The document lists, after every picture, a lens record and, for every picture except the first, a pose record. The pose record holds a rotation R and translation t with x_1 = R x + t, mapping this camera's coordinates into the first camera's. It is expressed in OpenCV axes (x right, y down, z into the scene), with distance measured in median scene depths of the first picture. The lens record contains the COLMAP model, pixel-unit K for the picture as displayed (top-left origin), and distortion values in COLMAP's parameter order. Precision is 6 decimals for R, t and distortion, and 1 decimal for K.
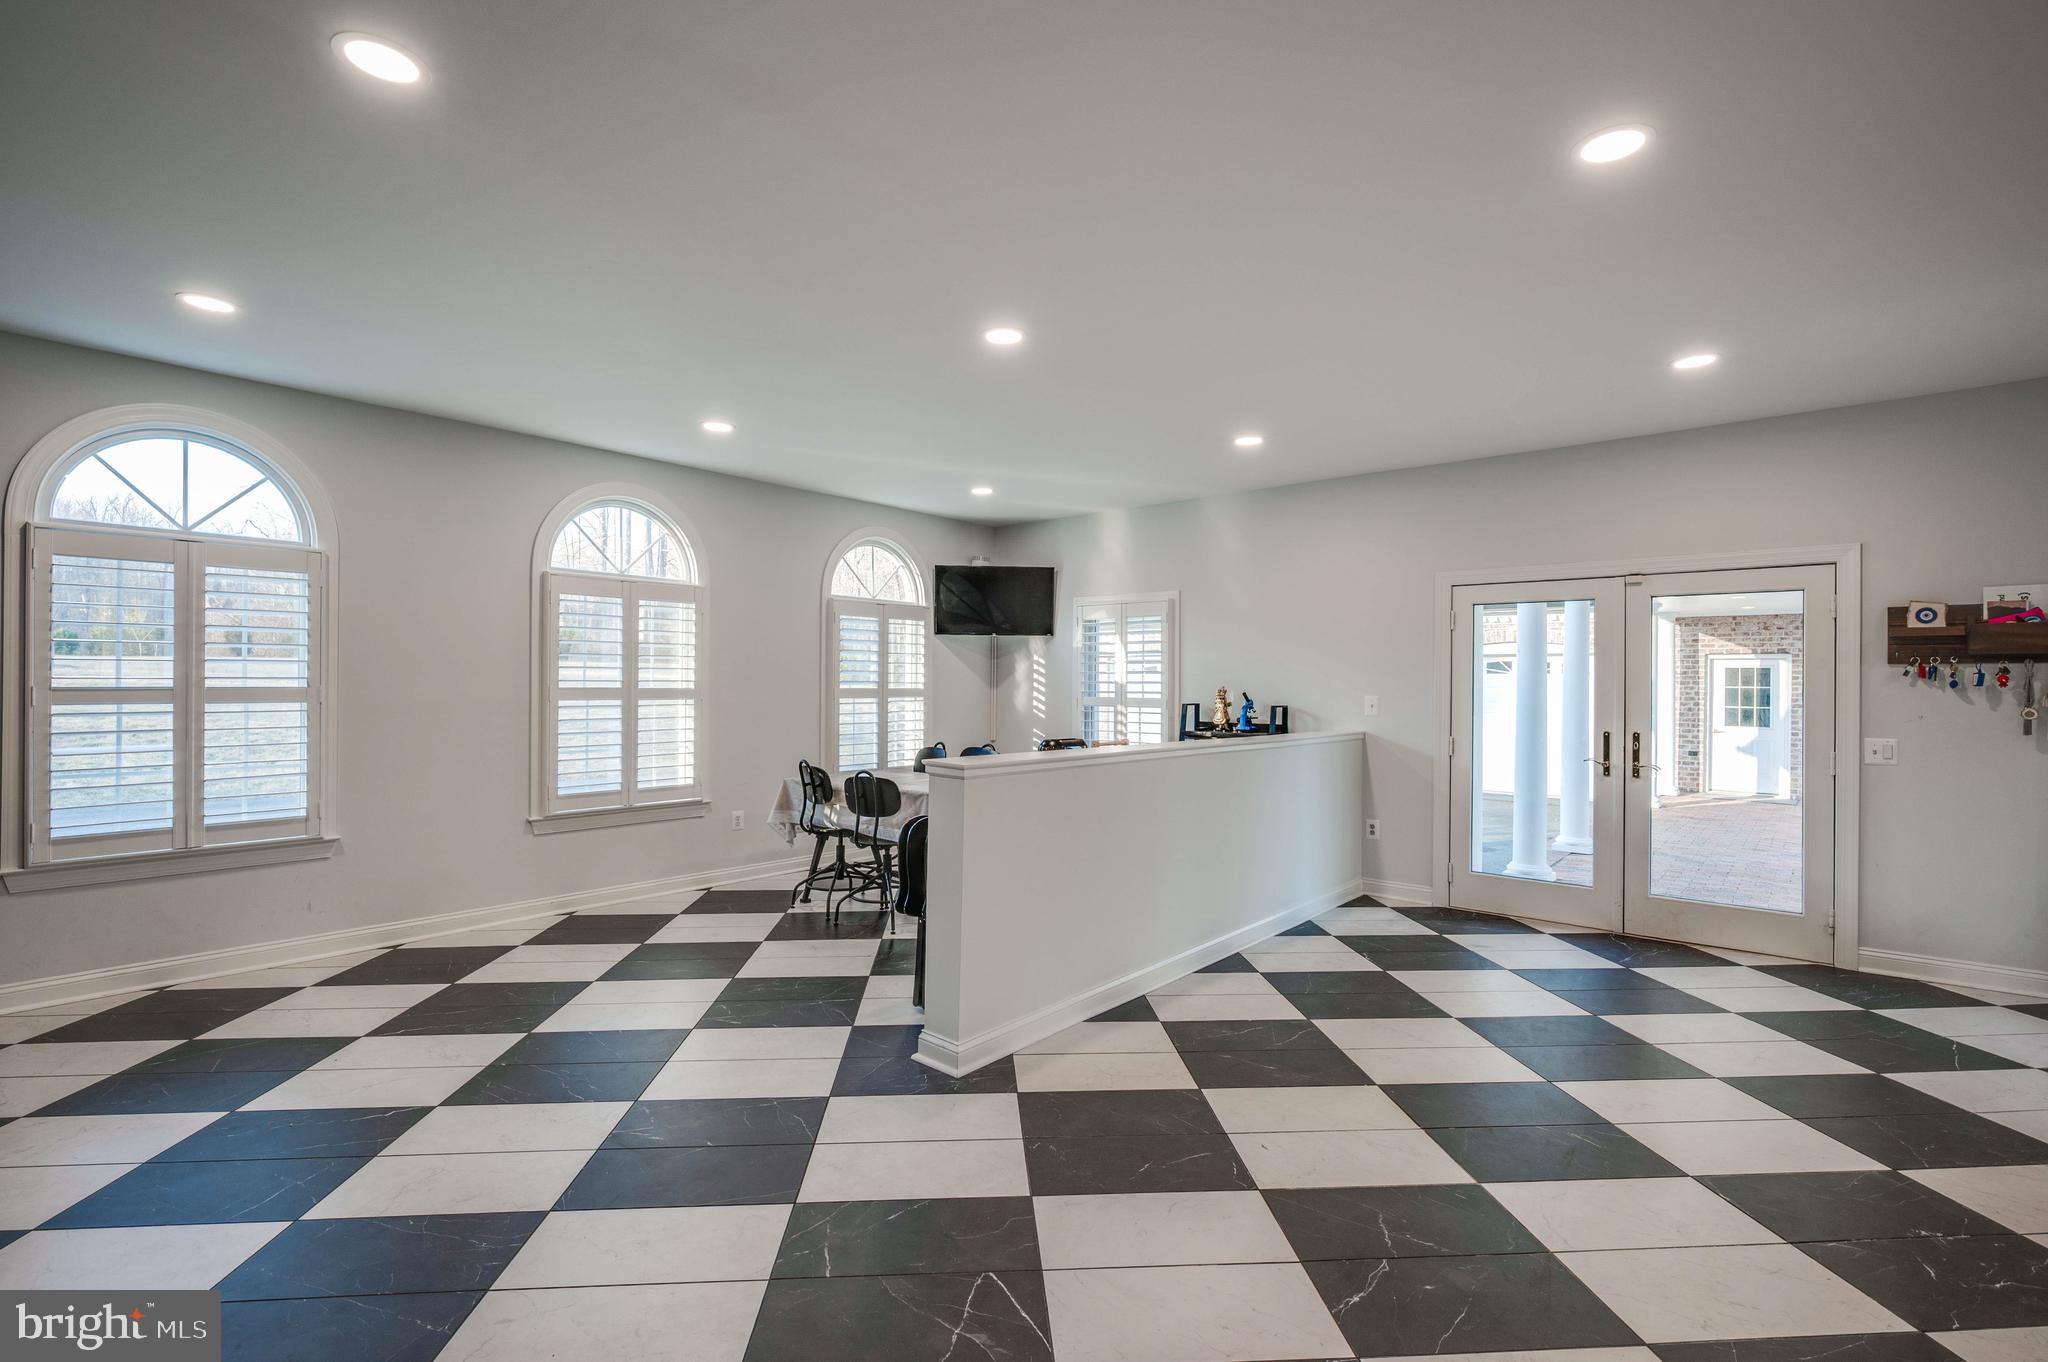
lens RADIAL K [[943.7, 0, 1016.8], [0, 943.7, 673.7], [0, 0, 1]] dist [0.000615, 0.000139]
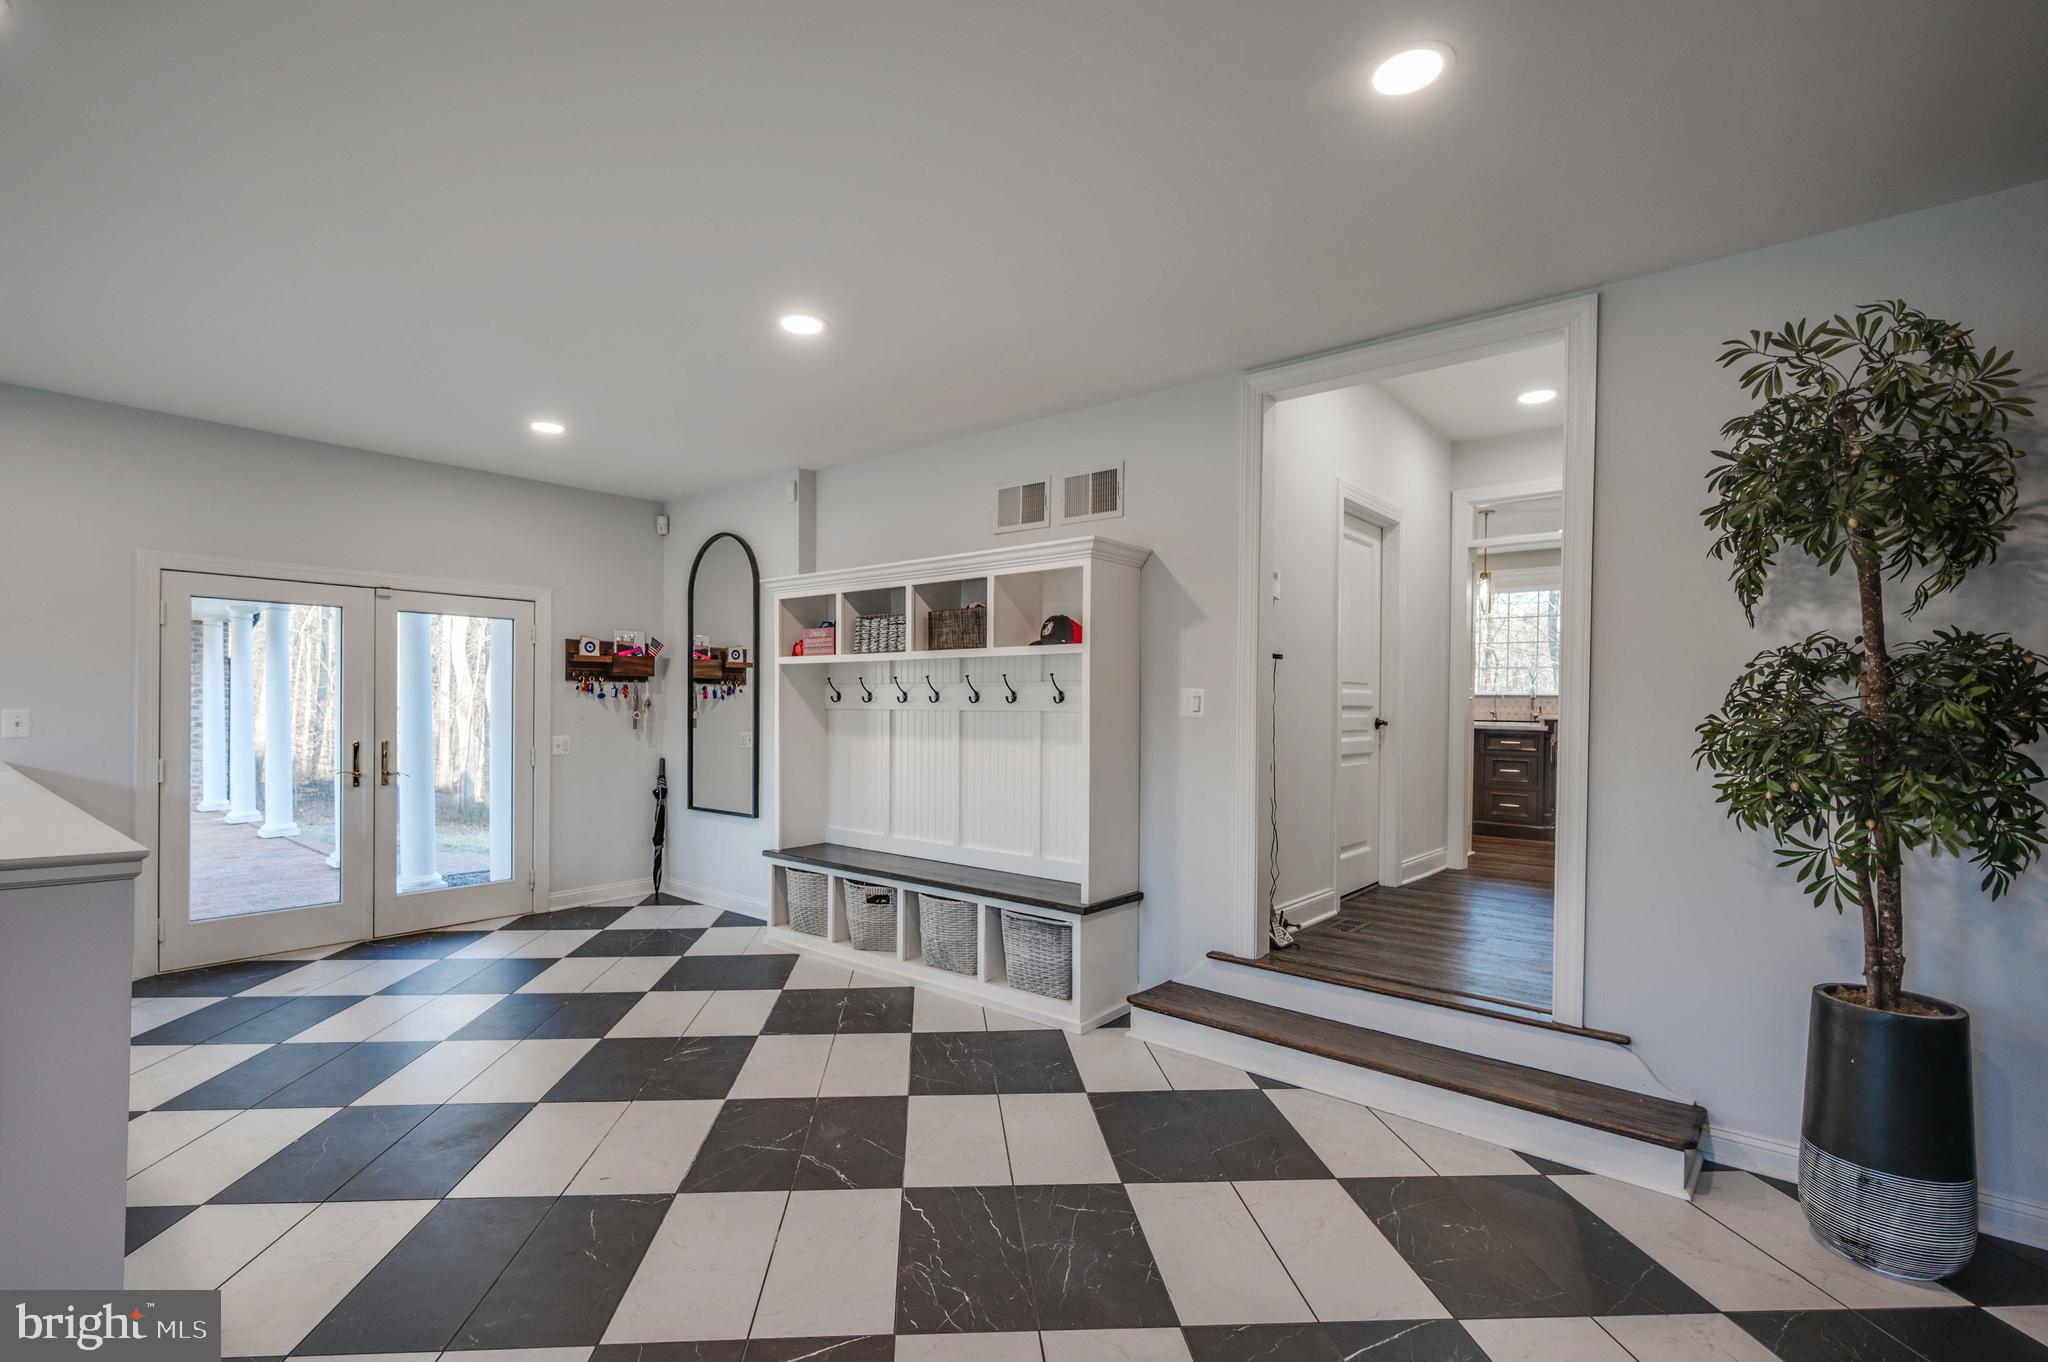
lens RADIAL K [[943.7, 0, 1016.9], [0, 943.7, 701.9], [0, 0, 1]] dist [0.000615, 0.000139]
pose [[-0.033273, -0.006587, 0.999425, -0.458885], [-0.020156, 0.999779, 0.005919, -0.000952], [-0.999243, -0.019948, -0.033399, 0.398313]]
